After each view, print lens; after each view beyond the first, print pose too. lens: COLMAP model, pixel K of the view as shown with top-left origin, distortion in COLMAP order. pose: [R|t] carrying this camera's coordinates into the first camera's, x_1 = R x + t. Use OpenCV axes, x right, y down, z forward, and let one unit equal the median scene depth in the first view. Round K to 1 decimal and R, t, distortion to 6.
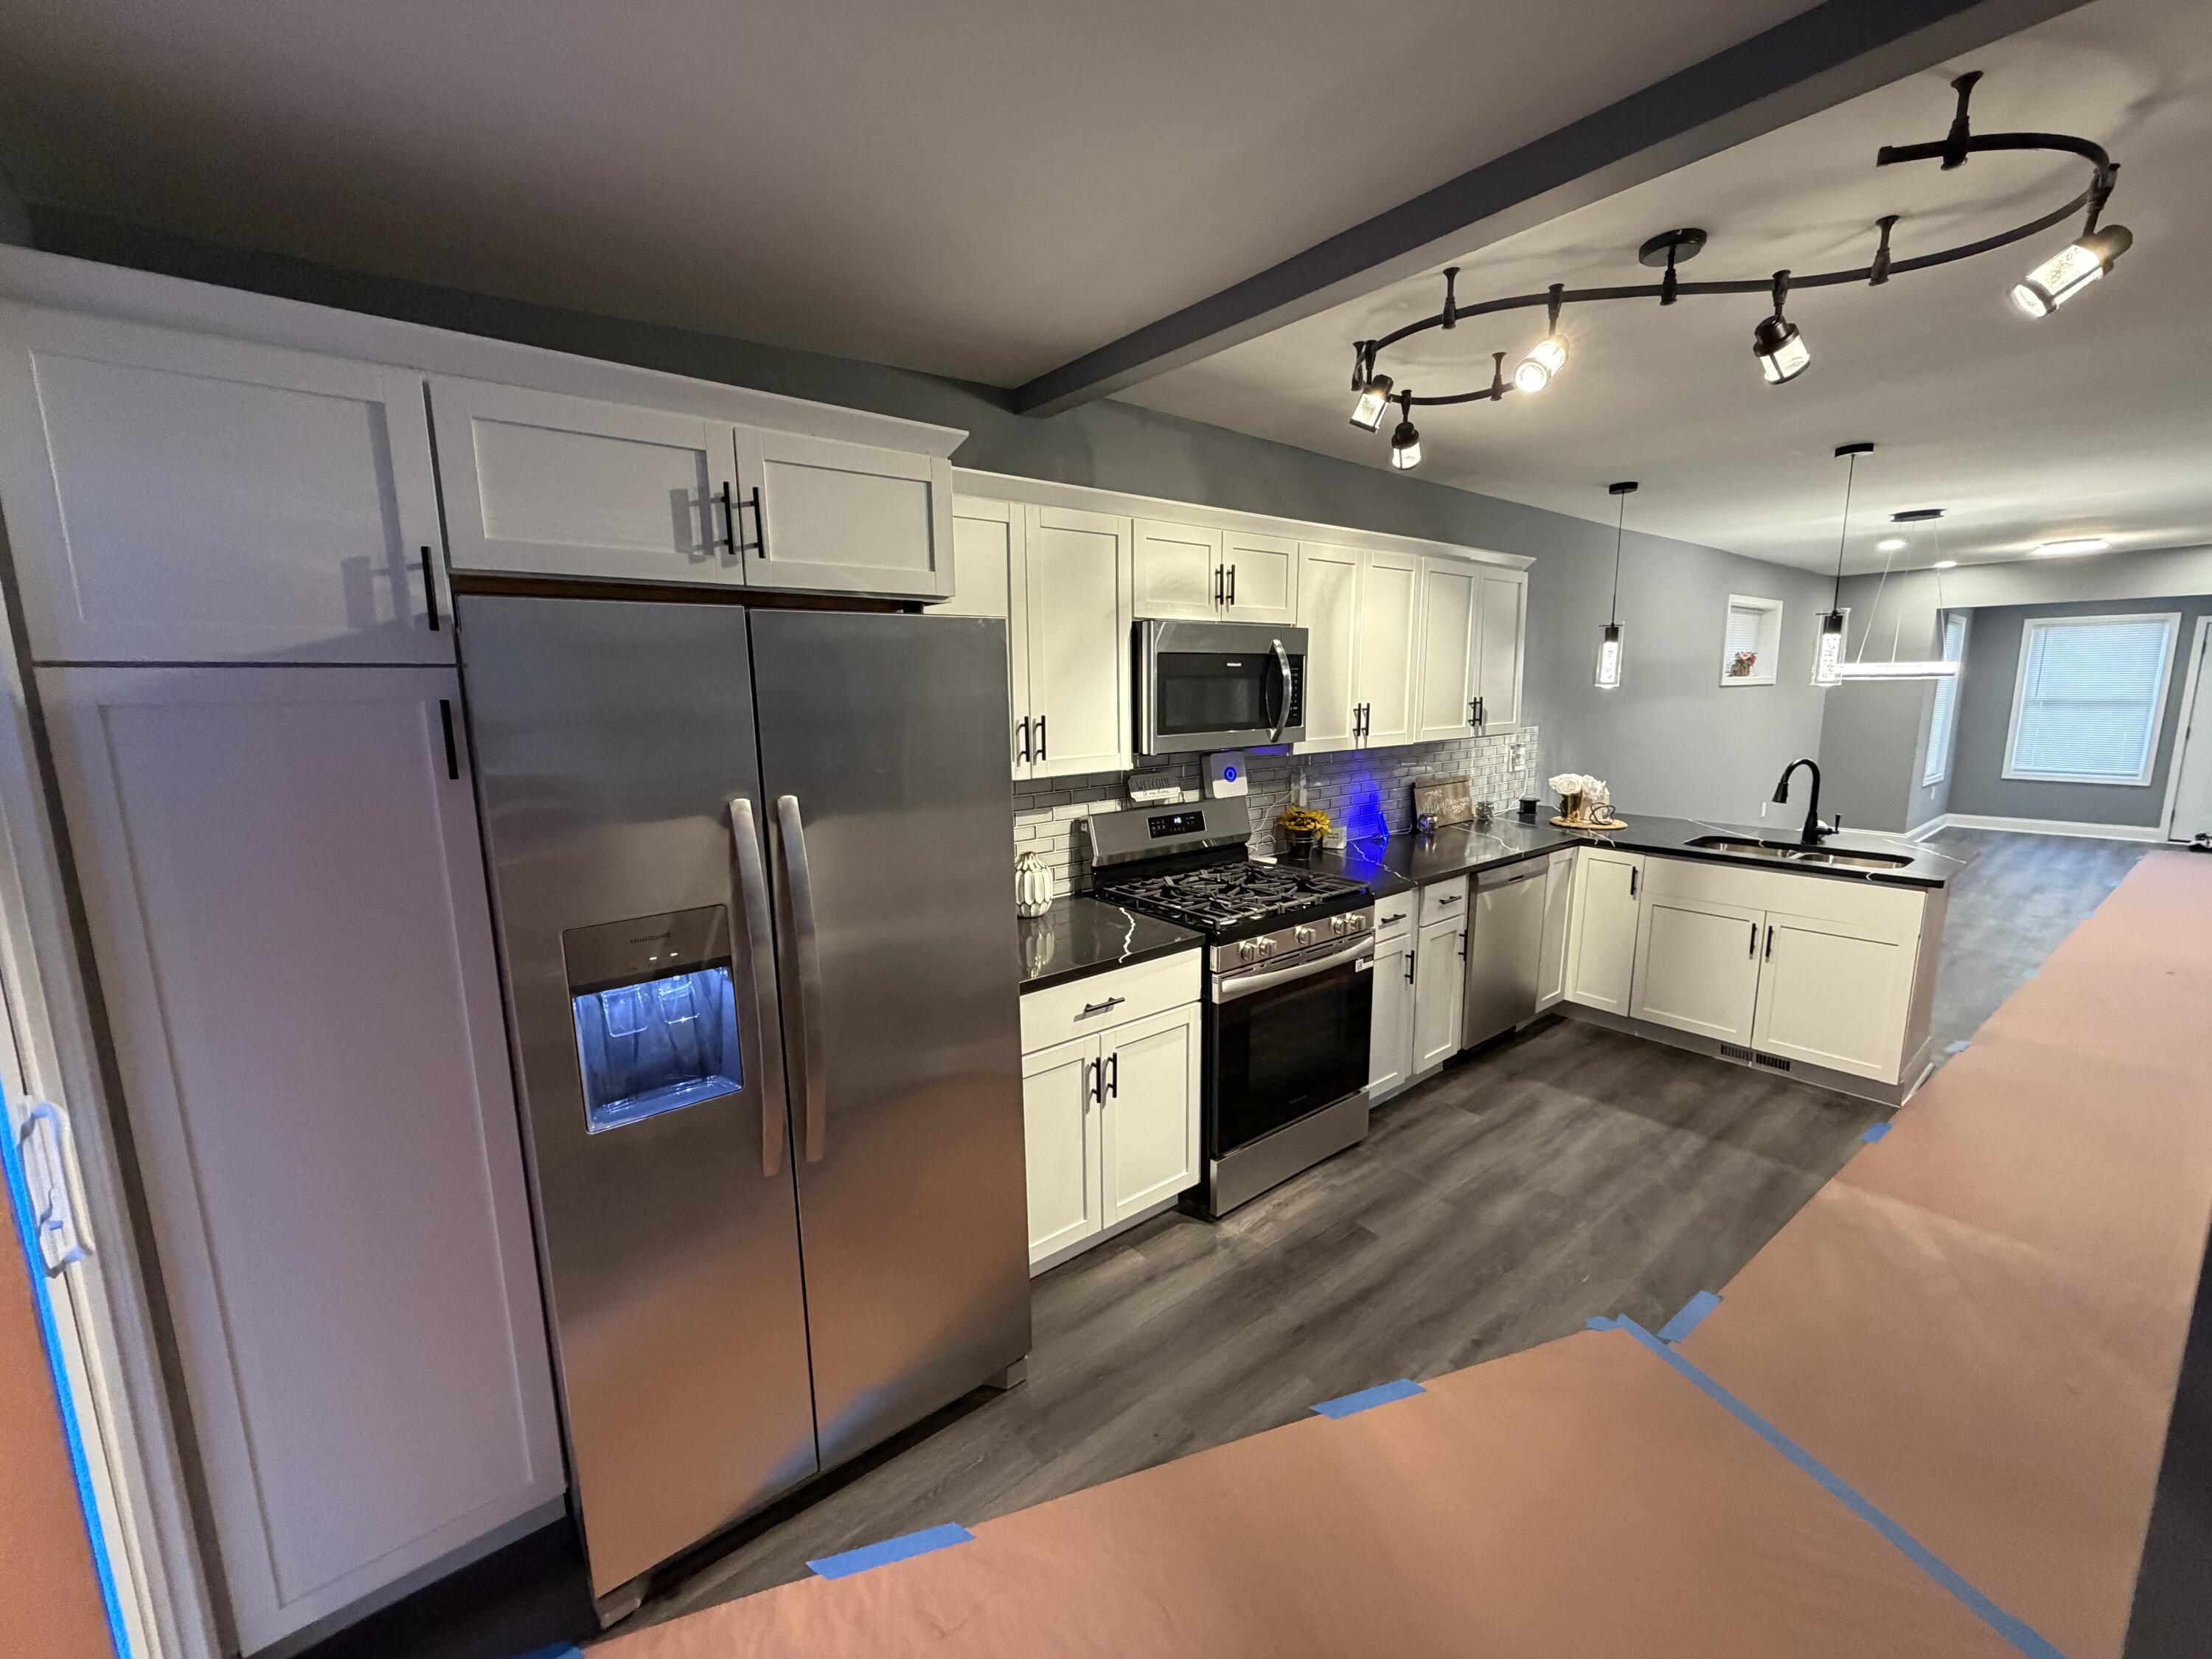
lens RADIAL K [[886.2, 0, 1106.0], [0, 886.2, 829.5], [0, 0, 1]] dist [0.002959, -0.000055]
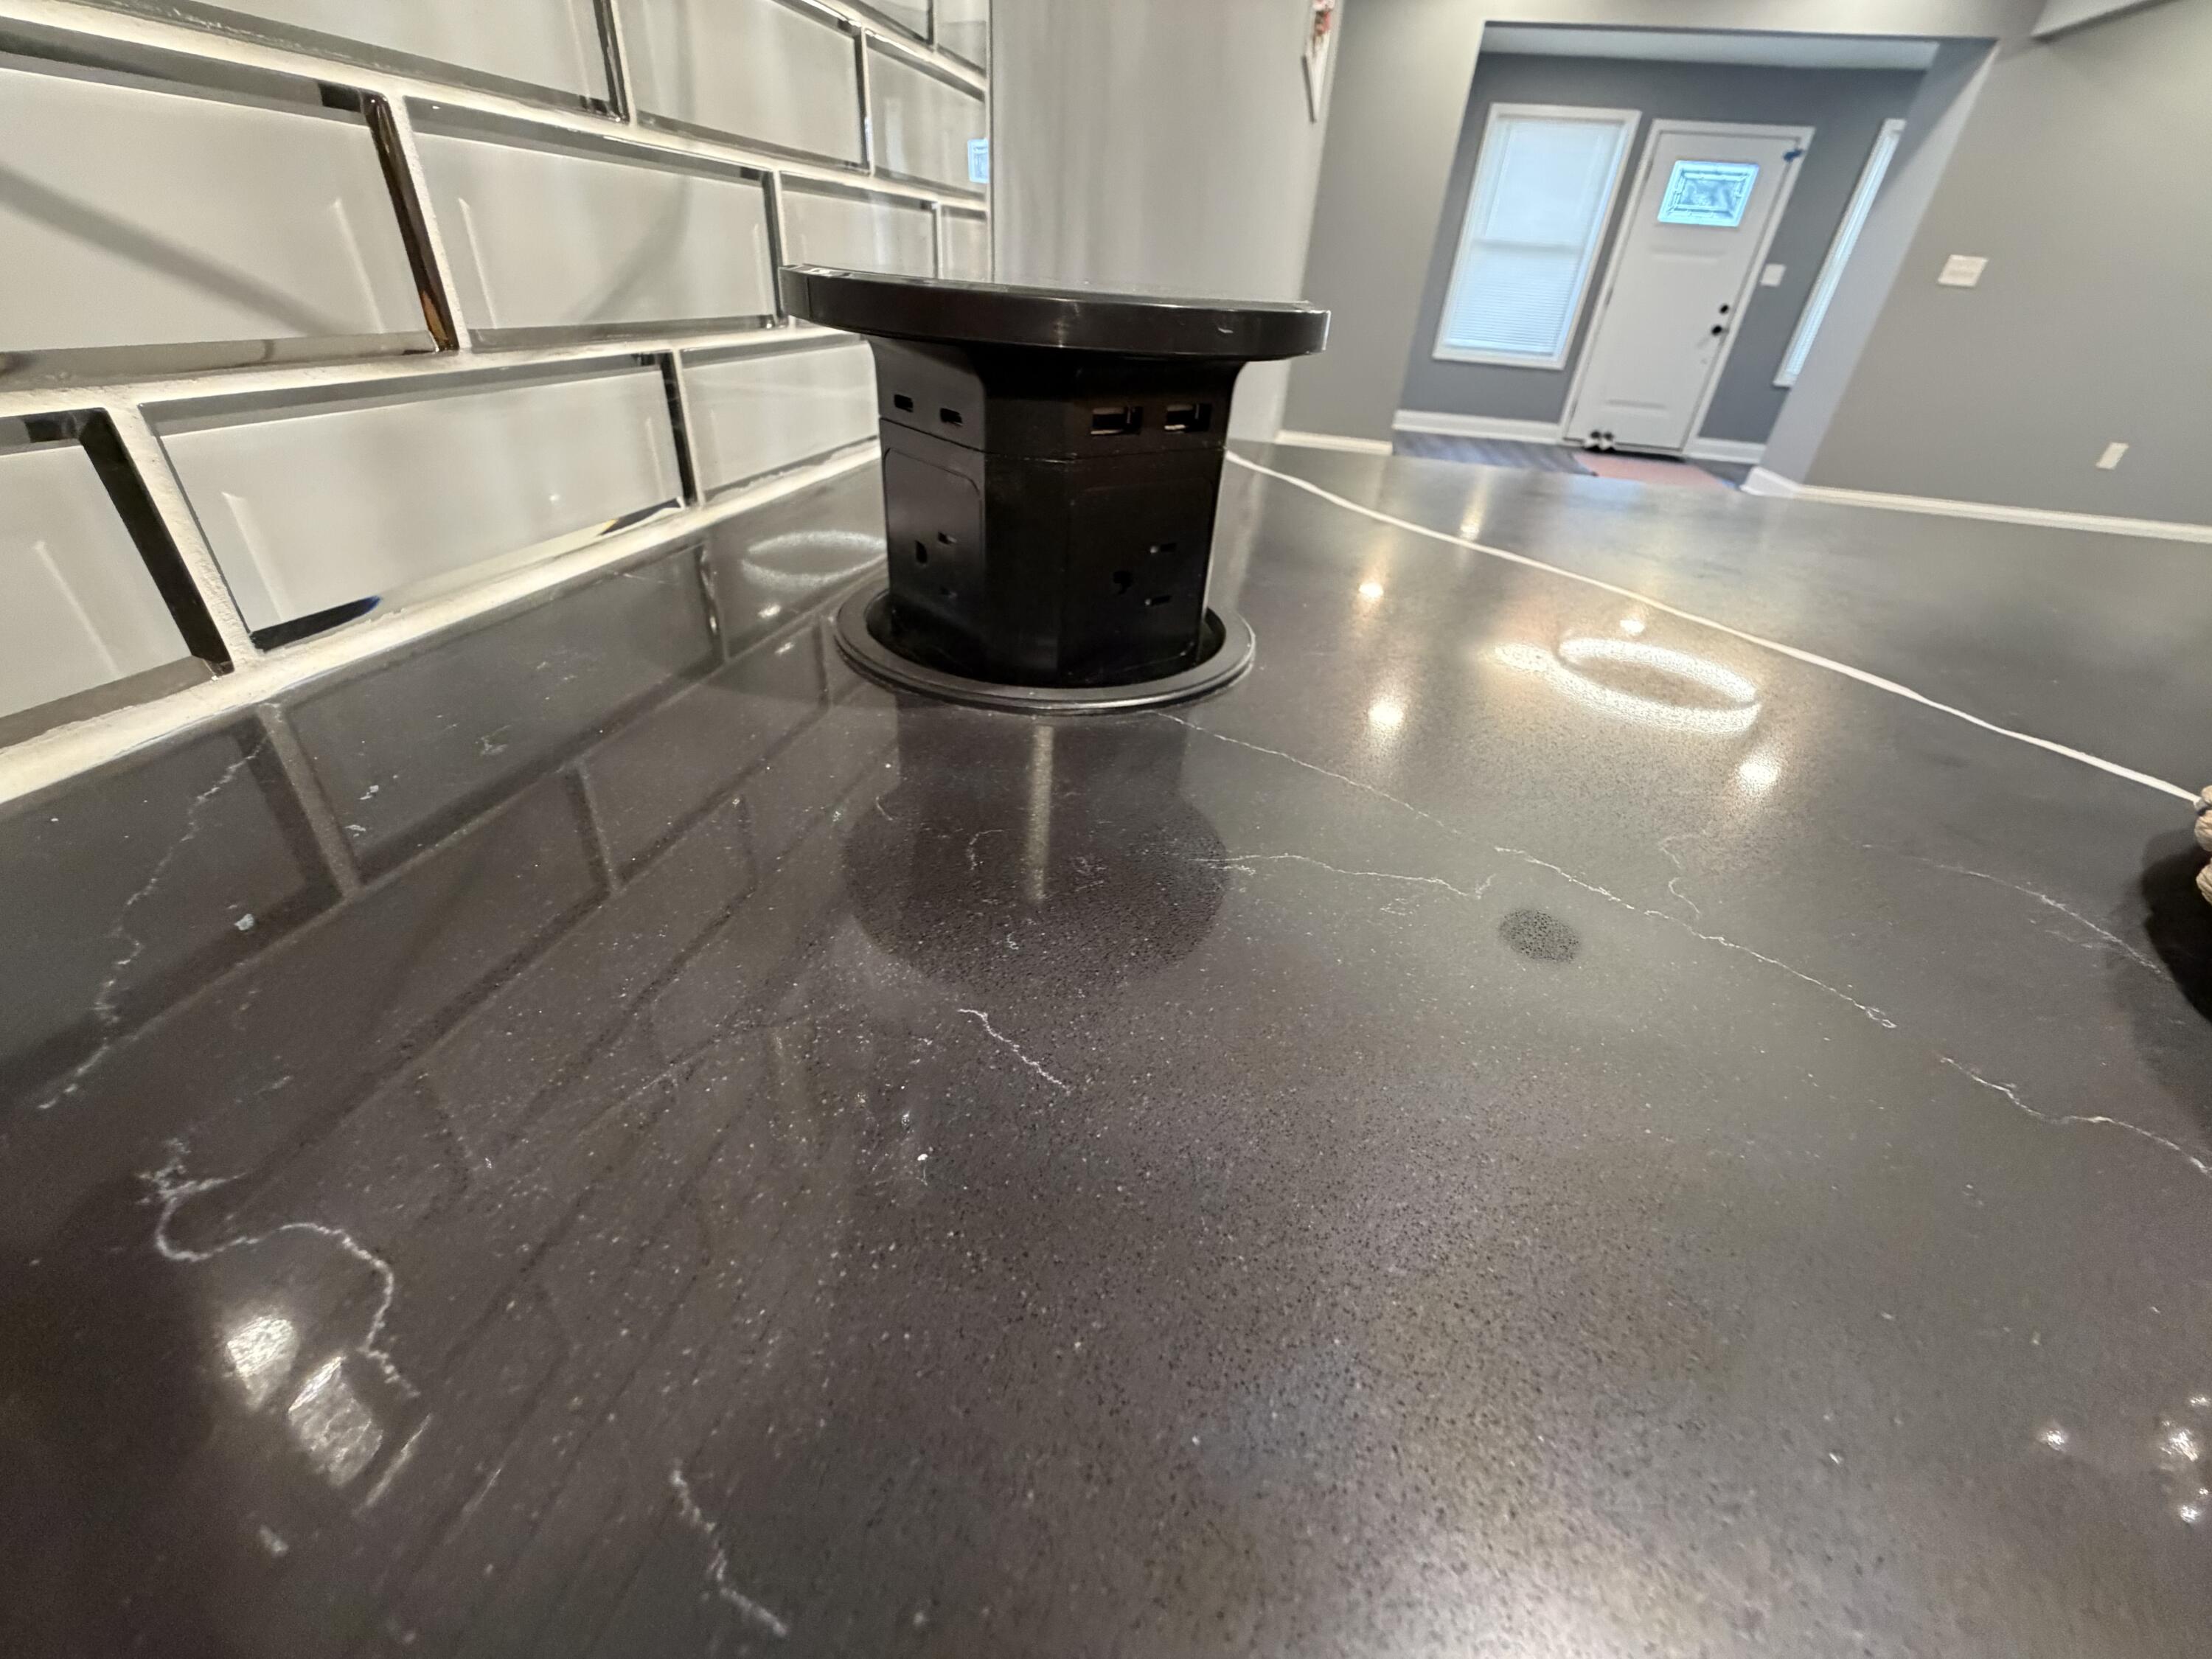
lens RADIAL K [[883.0, 0, 1098.8], [0, 883.0, 829.4], [0, 0, 1]] dist [-0.001092, -0.000186]
pose [[0.782151, -0.280575, 0.556343, 0.694780], [0.028395, 0.908001, 0.418004, -0.042423], [-0.622442, -0.311145, 0.718161, 1.488437]]
